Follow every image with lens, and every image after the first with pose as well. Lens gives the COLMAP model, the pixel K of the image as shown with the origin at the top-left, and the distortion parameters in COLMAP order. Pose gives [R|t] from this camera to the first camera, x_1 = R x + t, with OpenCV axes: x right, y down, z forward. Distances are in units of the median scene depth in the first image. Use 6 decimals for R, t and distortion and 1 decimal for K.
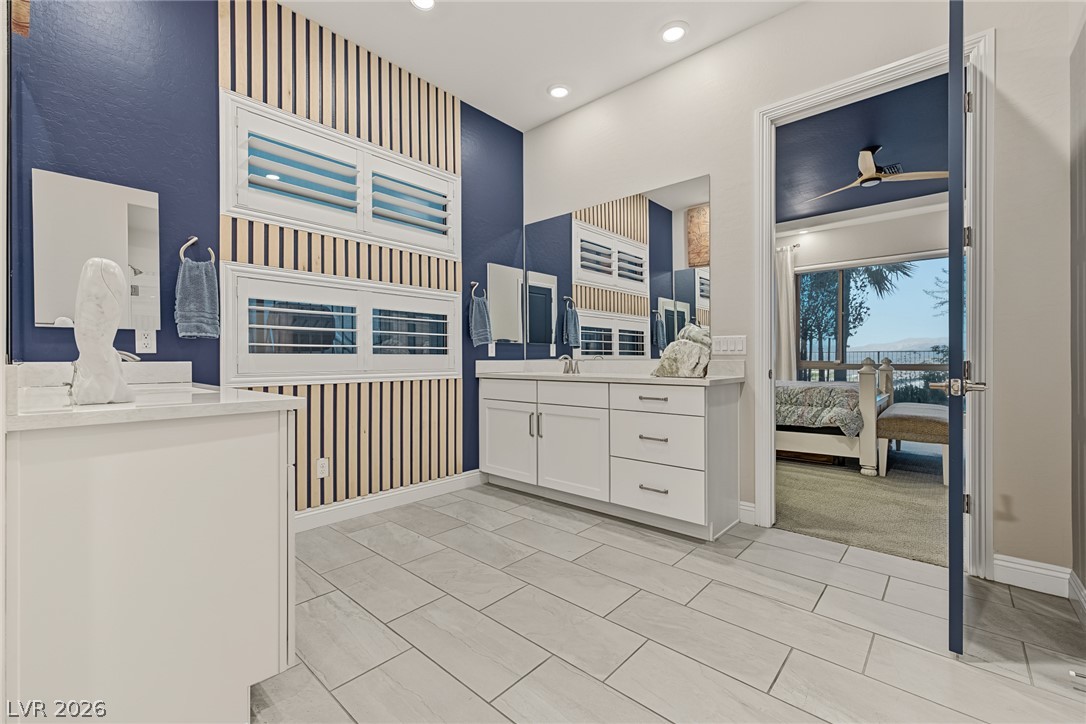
lens RADIAL K [[456.2, 0, 540.8], [0, 456.2, 359.7], [0, 0, 1]] dist [0.008960, -0.002226]
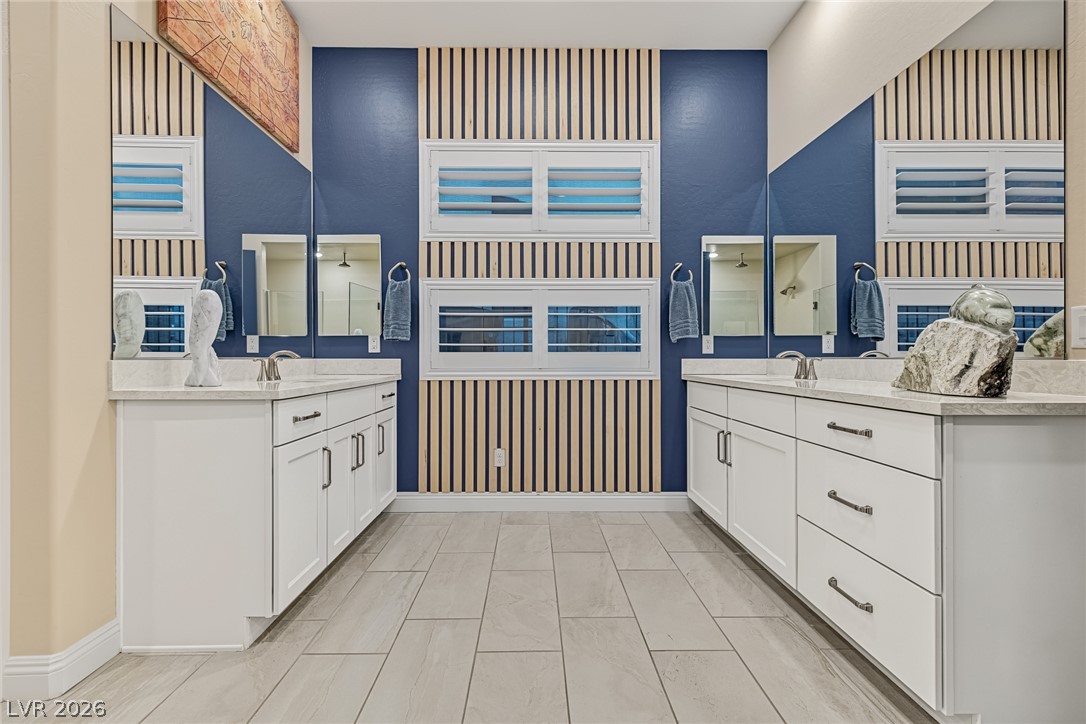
lens RADIAL K [[456.2, 0, 543.5], [0, 456.2, 360.6], [0, 0, 1]] dist [0.008960, -0.002226]
pose [[0.678171, 0.005980, -0.734879, 0.358110], [-0.001916, 0.999978, 0.006370, 0.000100], [0.734901, -0.002912, 0.678168, 0.321485]]
